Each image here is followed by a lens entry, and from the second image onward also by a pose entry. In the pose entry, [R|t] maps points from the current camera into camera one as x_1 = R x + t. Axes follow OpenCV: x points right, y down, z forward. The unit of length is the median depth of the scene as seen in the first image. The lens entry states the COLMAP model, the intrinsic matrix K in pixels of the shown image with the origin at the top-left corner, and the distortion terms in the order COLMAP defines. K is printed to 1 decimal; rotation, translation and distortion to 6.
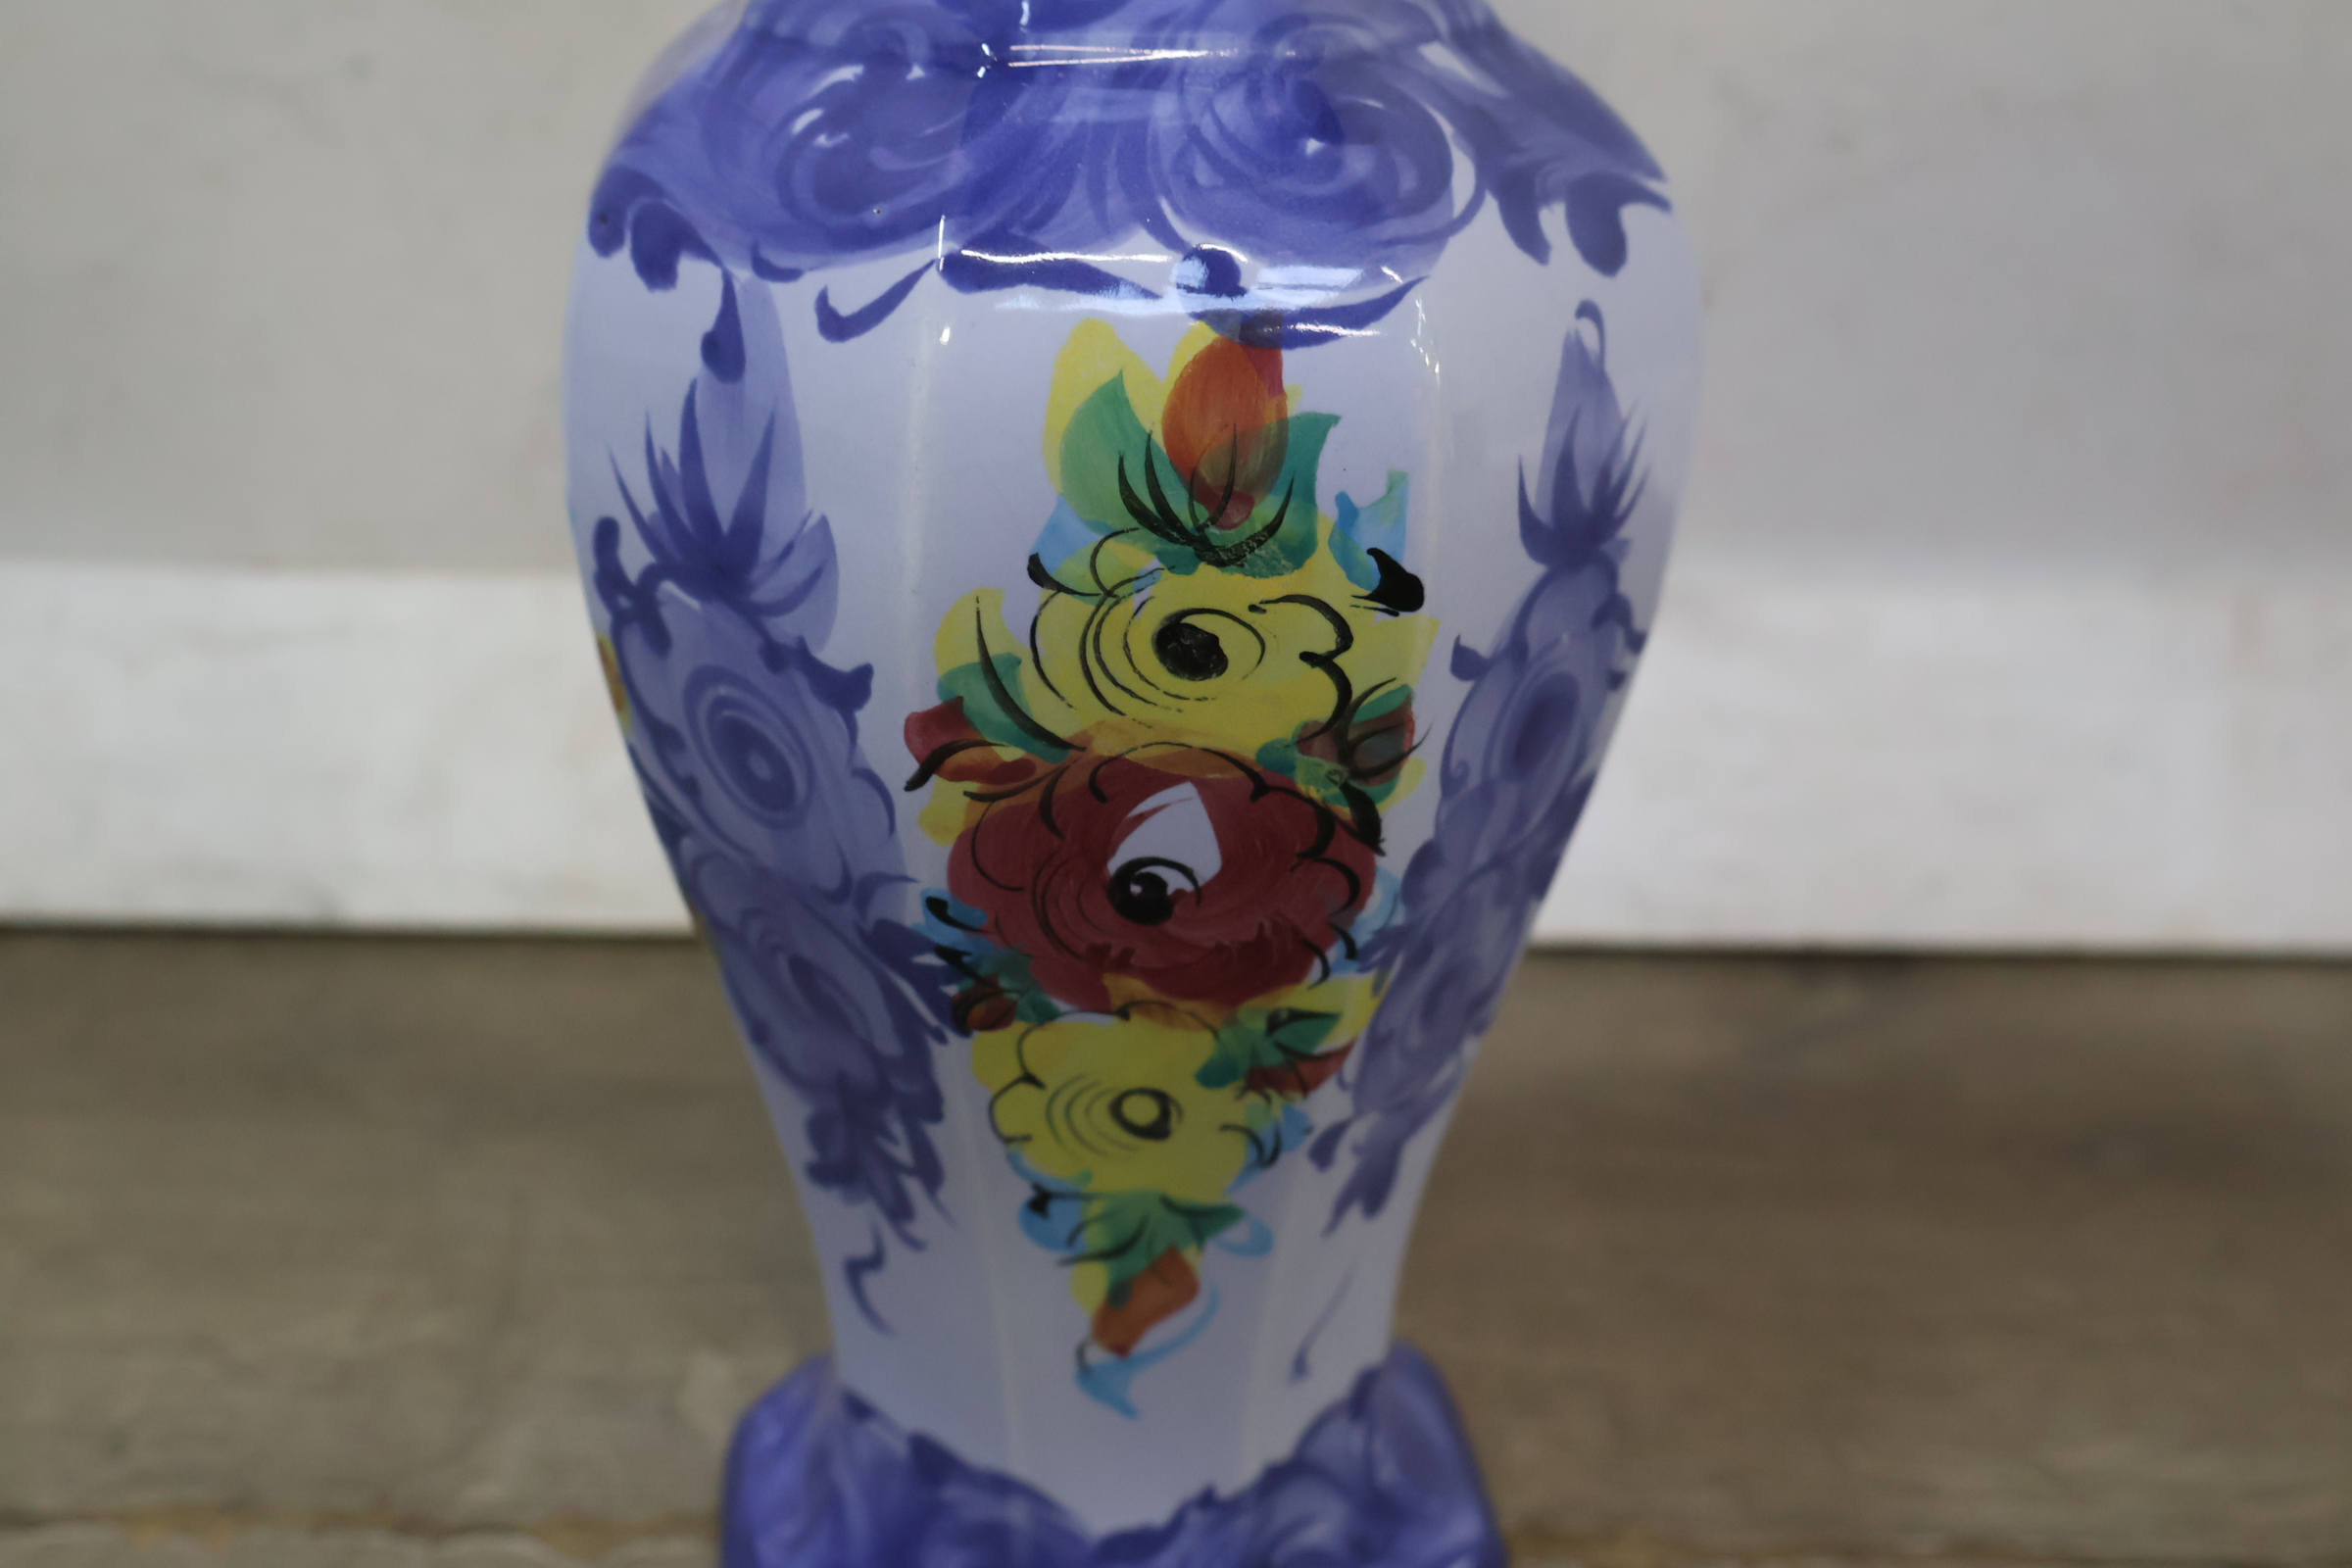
lens RADIAL K [[2531.1, 0, 1176.6], [0, 2531.1, 787.7], [0, 0, 1]] dist [-0.006937, 0.000000]
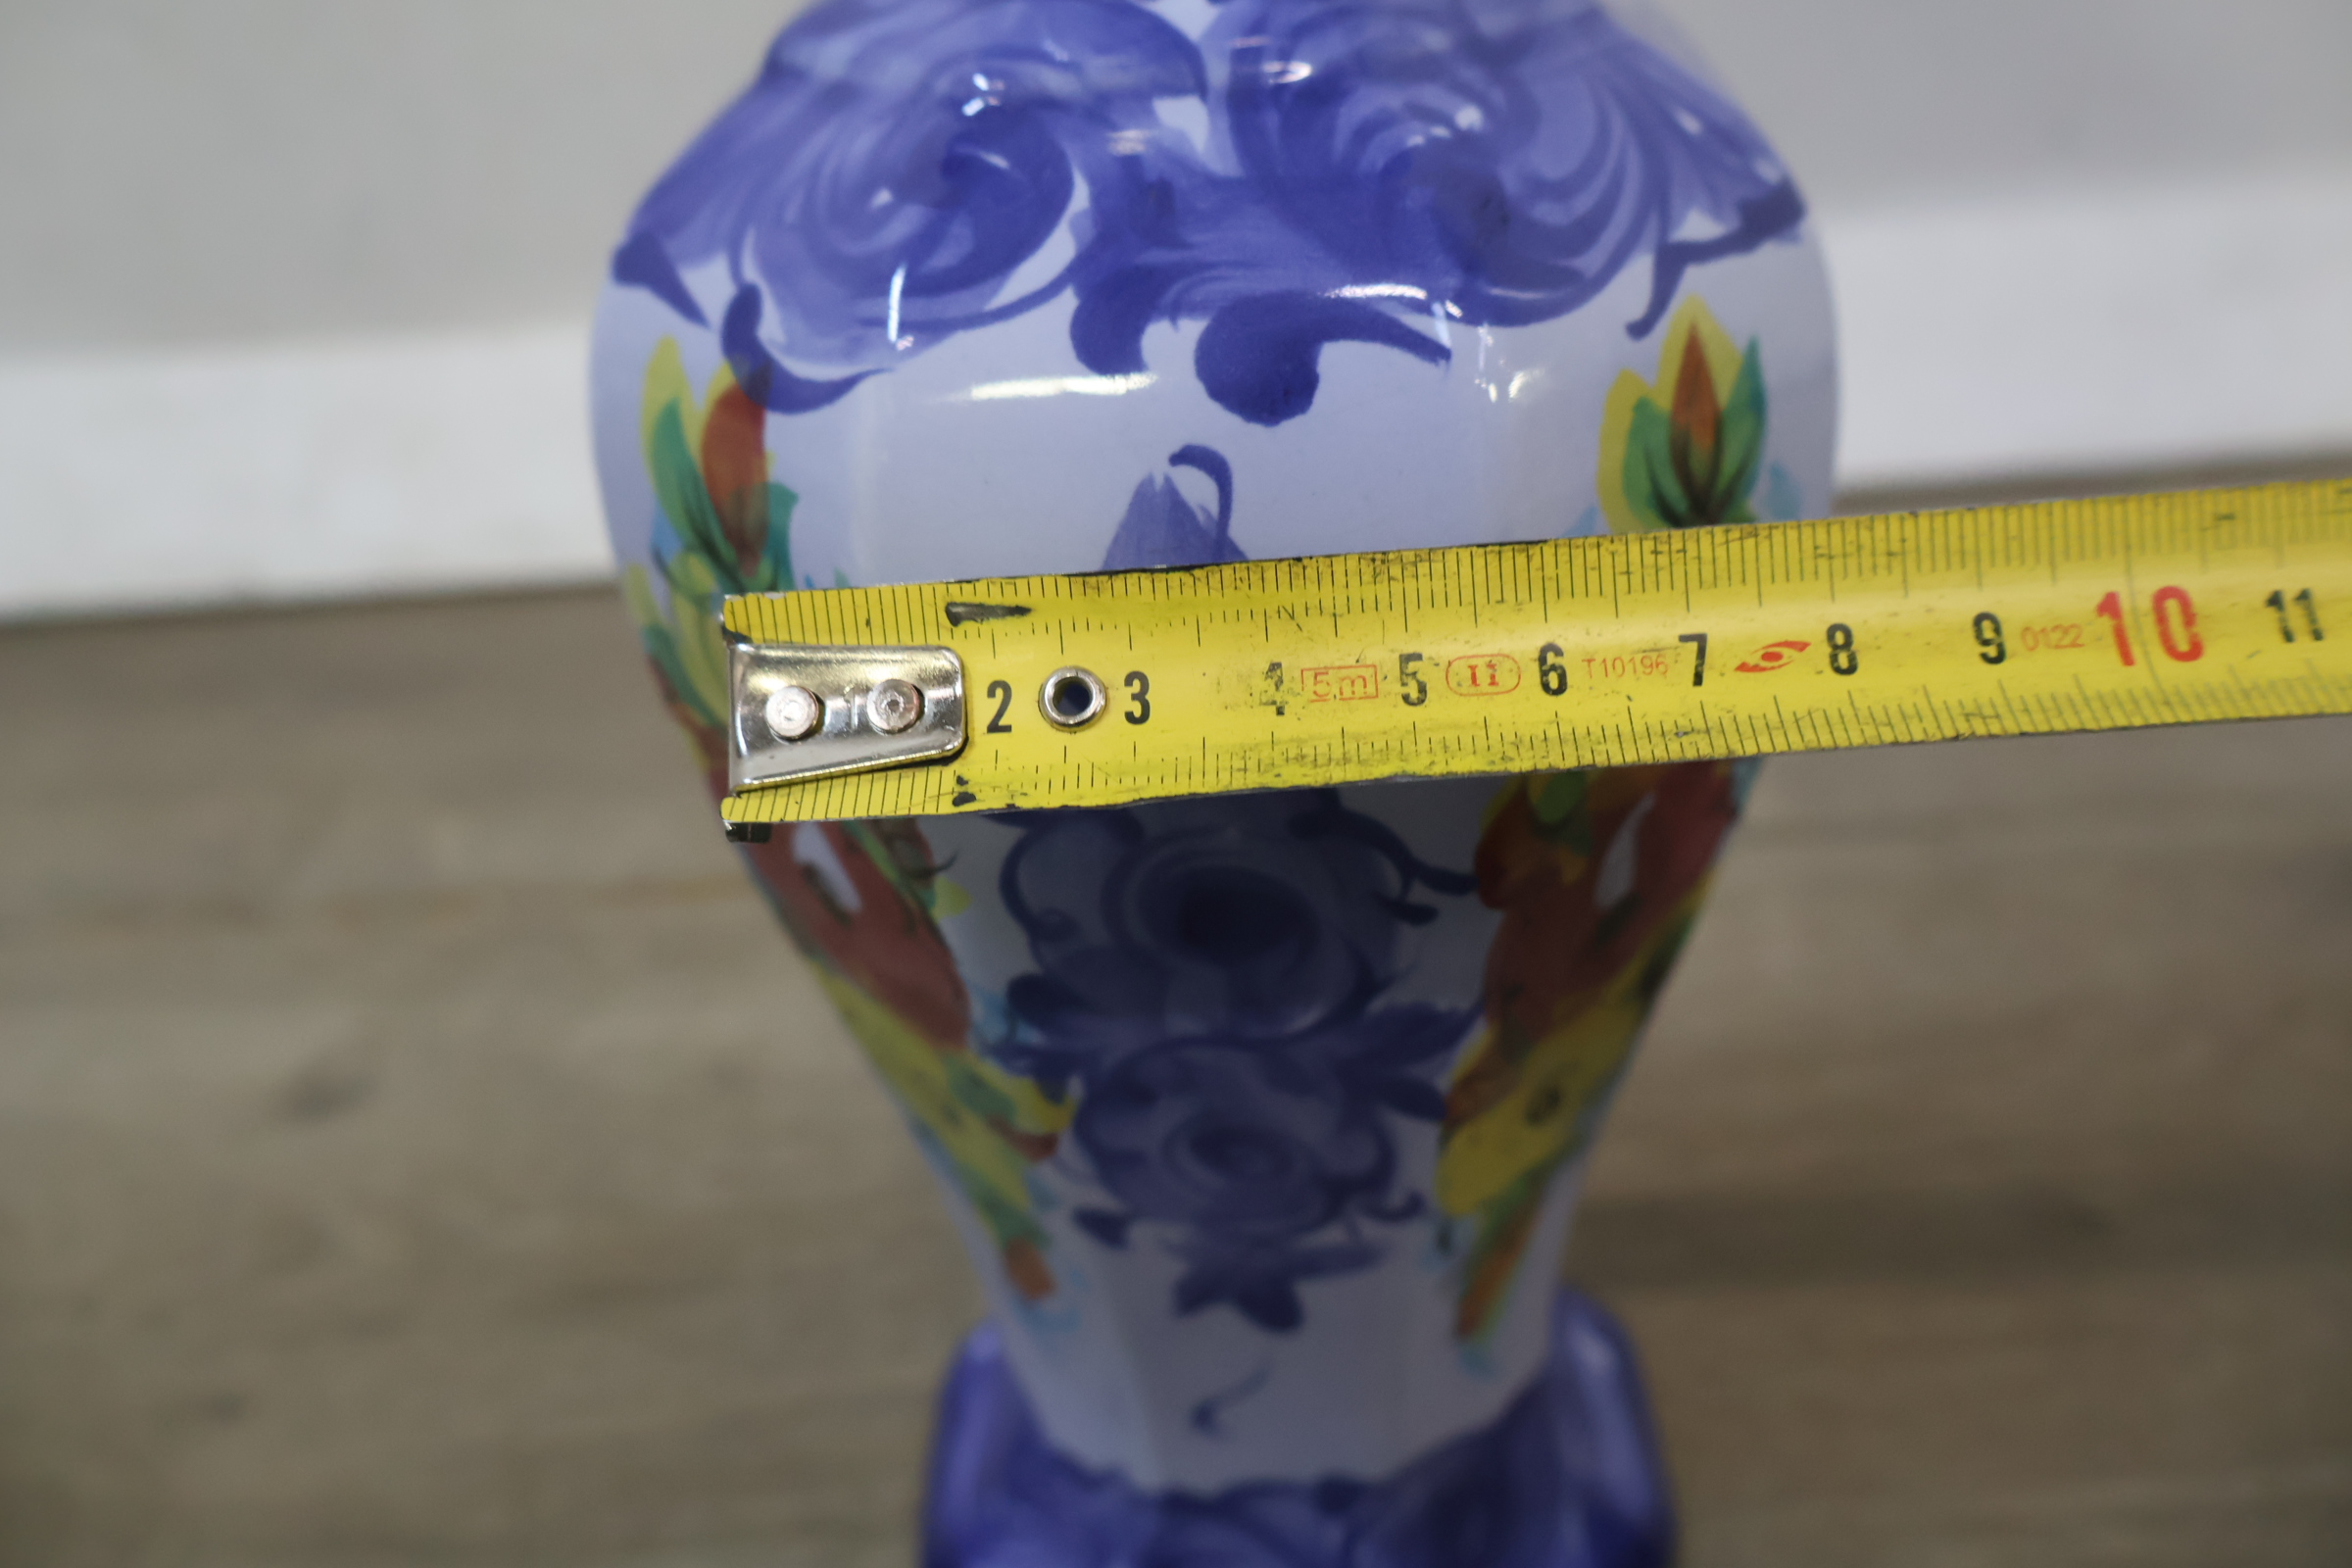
lens RADIAL K [[2005.0, 0, 1174.3], [0, 2005.0, 778.2], [0, 0, 1]] dist [-0.002607, -0.008017]
pose [[0.568809, 0.375217, -0.731893, 0.627153], [-0.280624, 0.925013, 0.256128, -0.242420], [0.773114, 0.059699, 0.631451, 0.568127]]
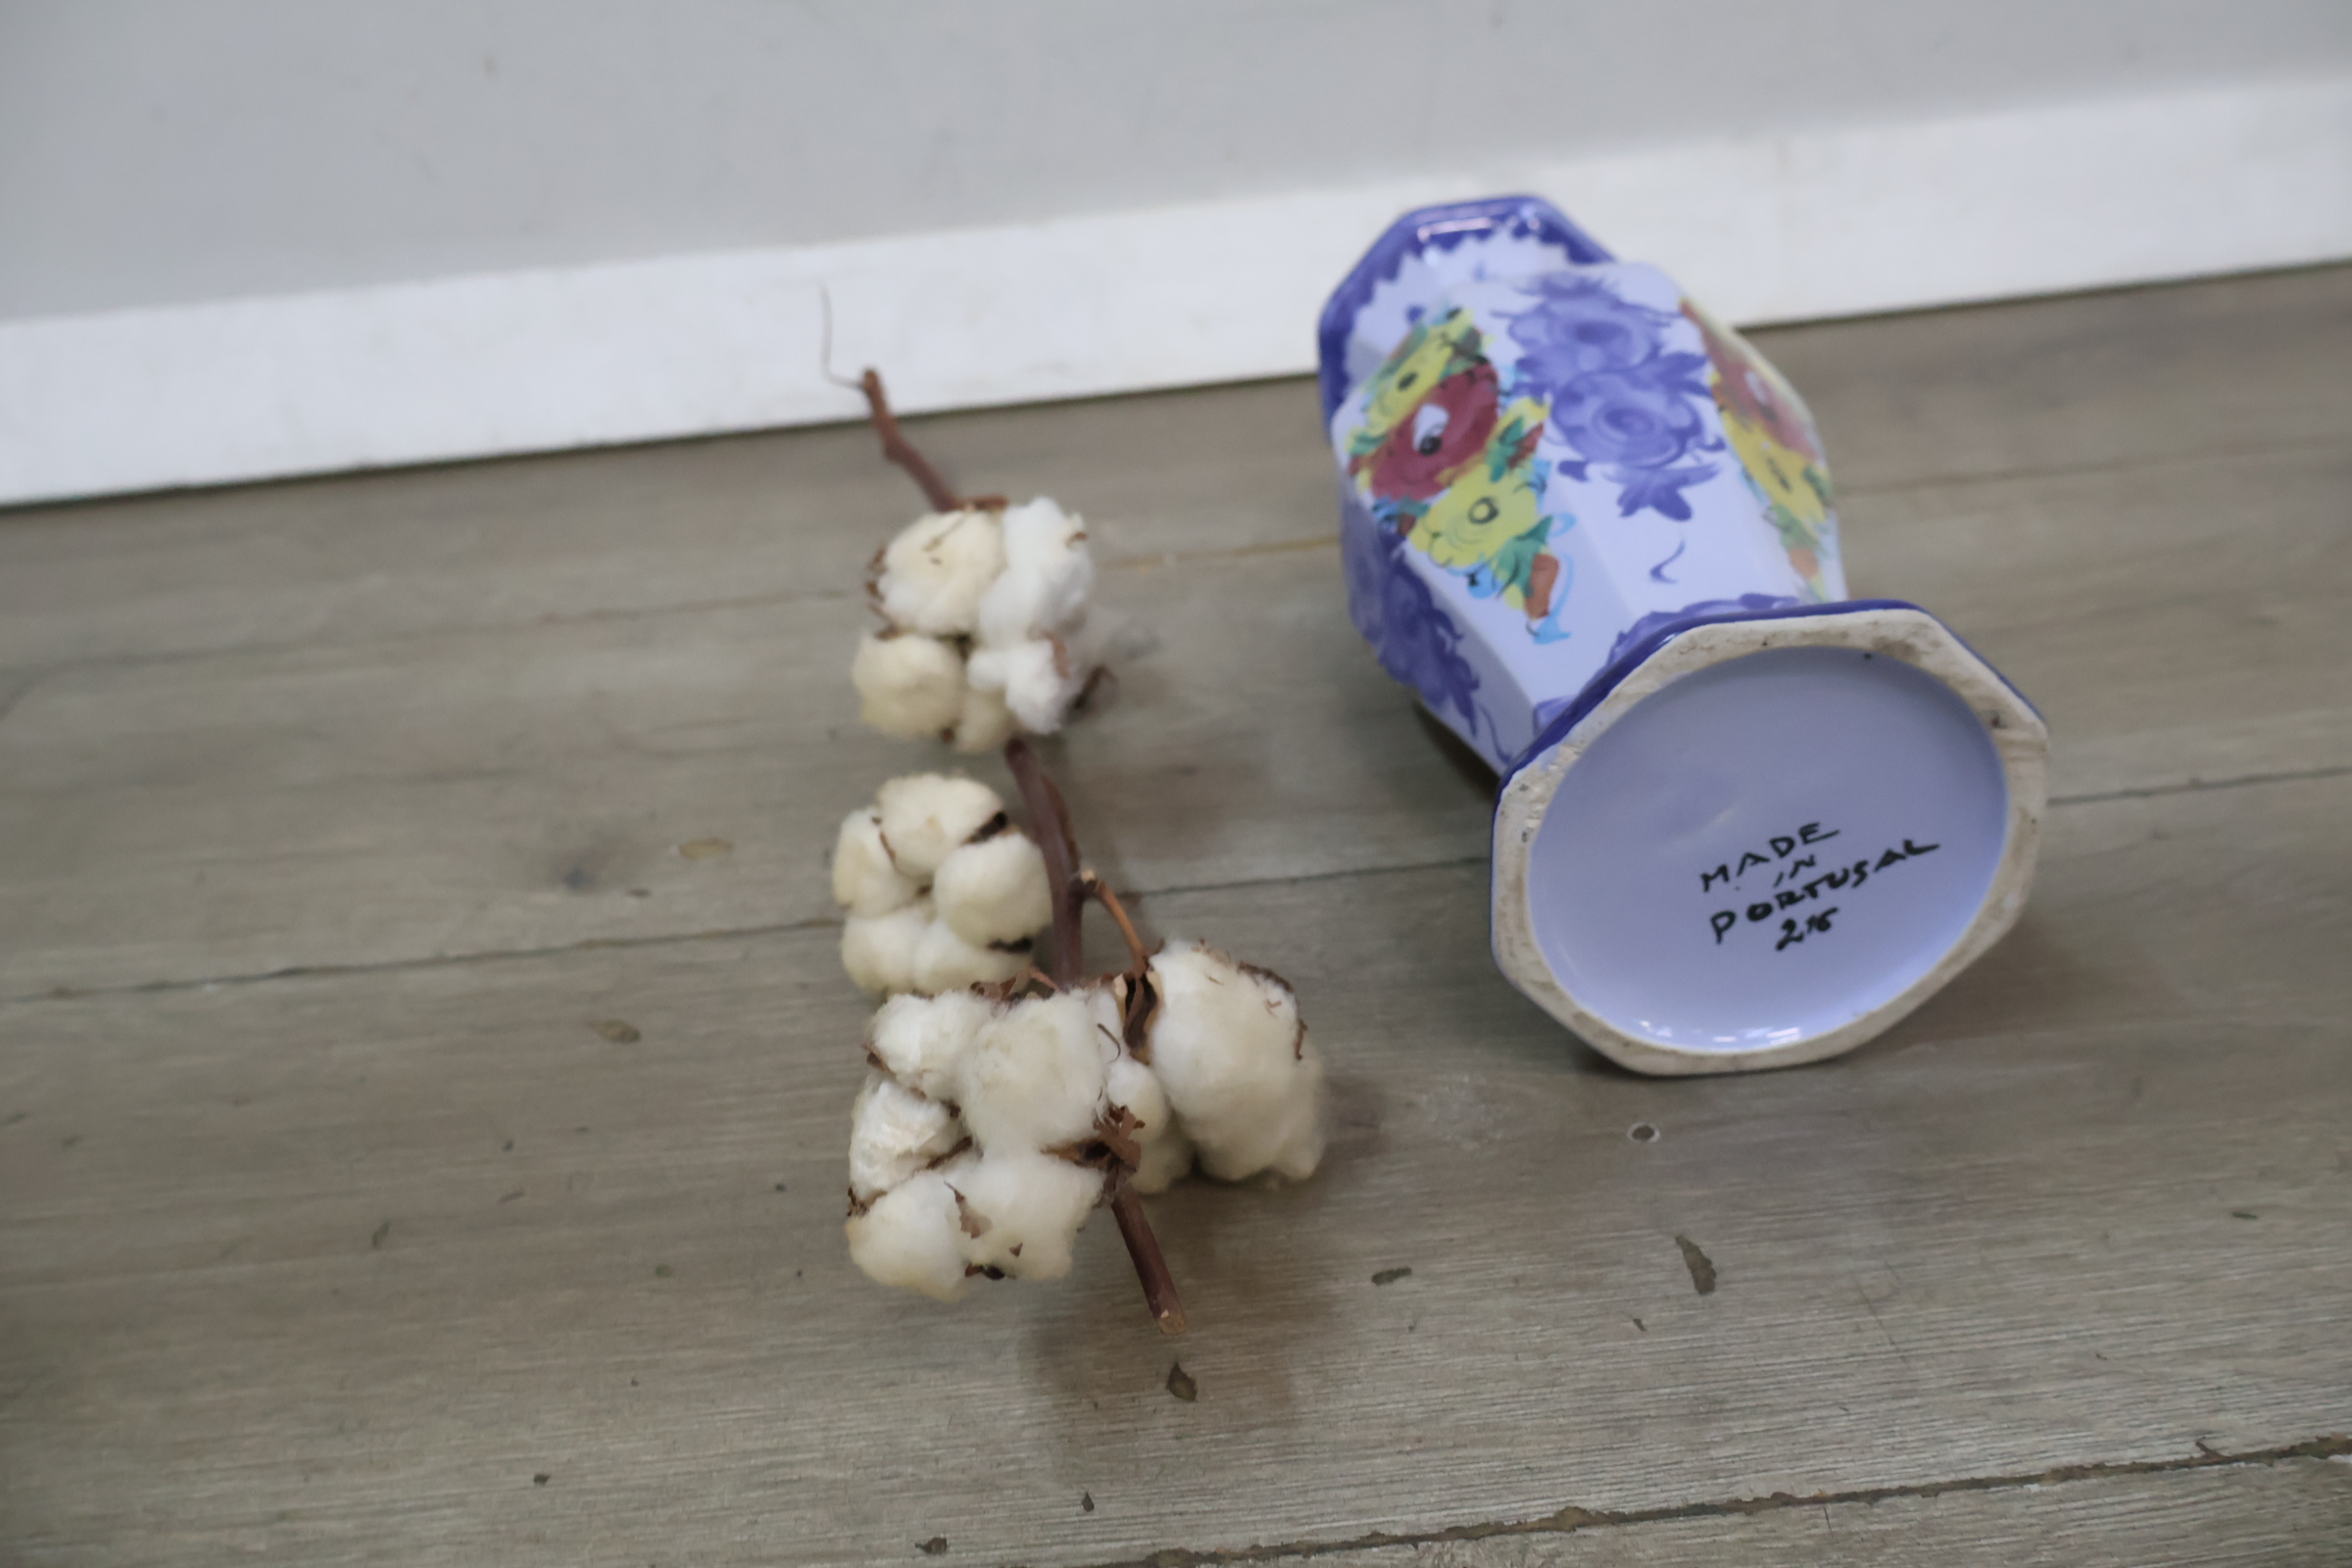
lens RADIAL K [[2005.0, 0, 1175.5], [0, 2005.0, 785.7], [0, 0, 1]] dist [-0.002607, -0.008017]
pose [[0.536140, -0.744632, -0.397589, 0.362017], [-0.291237, 0.278910, -0.915090, 1.889779], [0.792297, 0.606410, -0.067329, 1.096003]]
